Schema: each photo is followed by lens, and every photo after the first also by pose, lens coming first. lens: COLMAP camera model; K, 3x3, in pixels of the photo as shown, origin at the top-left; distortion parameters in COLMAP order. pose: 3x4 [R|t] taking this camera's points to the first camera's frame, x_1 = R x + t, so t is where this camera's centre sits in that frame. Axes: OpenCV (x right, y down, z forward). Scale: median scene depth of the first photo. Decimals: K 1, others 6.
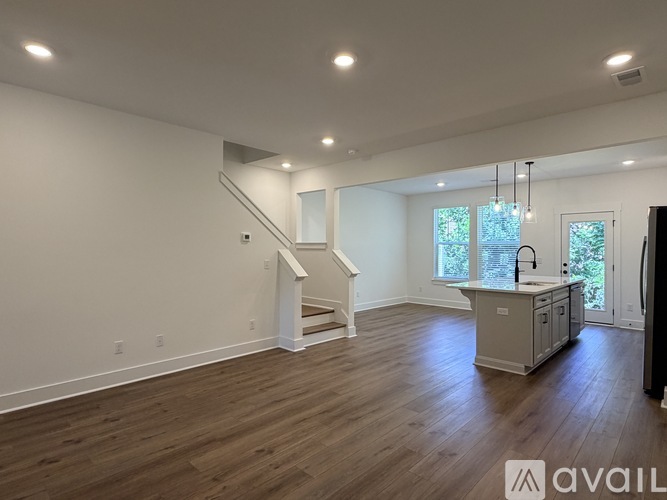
lens RADIAL K [[370.3, 0, 332.4], [0, 370.3, 250.6], [0, 0, 1]] dist [-0.006202, -0.000583]
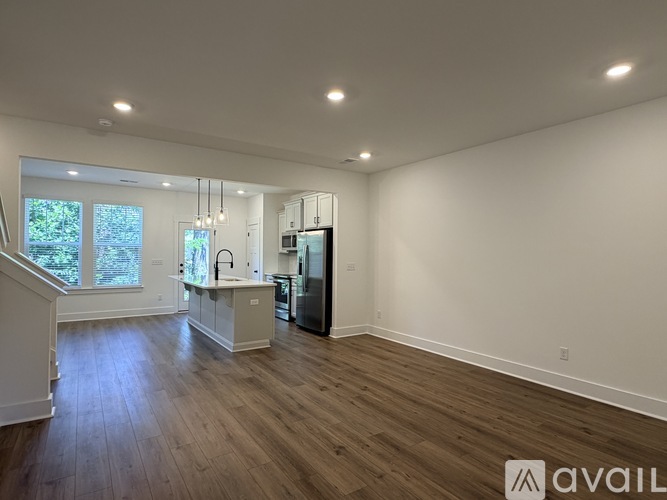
lens RADIAL K [[370.3, 0, 330.9], [0, 370.3, 249.7], [0, 0, 1]] dist [-0.006202, -0.000583]
pose [[0.214251, 0.008931, 0.976738, -0.584651], [-0.003964, 0.999958, -0.008273, -0.003280], [-0.976771, -0.002099, 0.214277, 0.392229]]
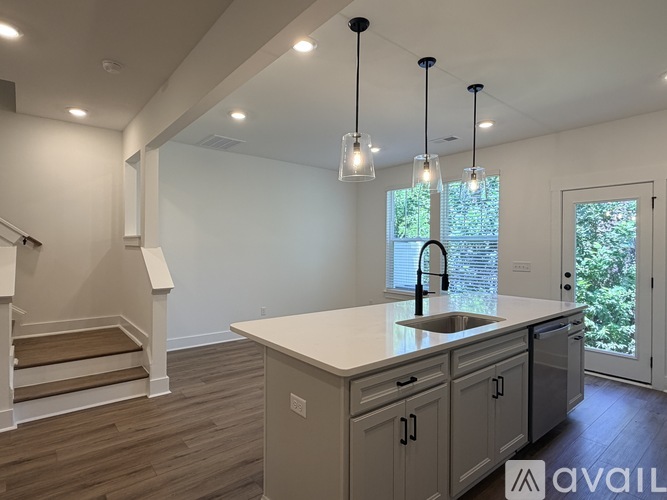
lens RADIAL K [[370.3, 0, 332.9], [0, 370.3, 250.6], [0, 0, 1]] dist [-0.006202, -0.000583]
pose [[0.993682, 0.005531, -0.112100, 0.443575], [-0.005273, 0.999983, 0.002599, -0.000733], [0.112112, -0.001992, 0.993694, 0.504589]]
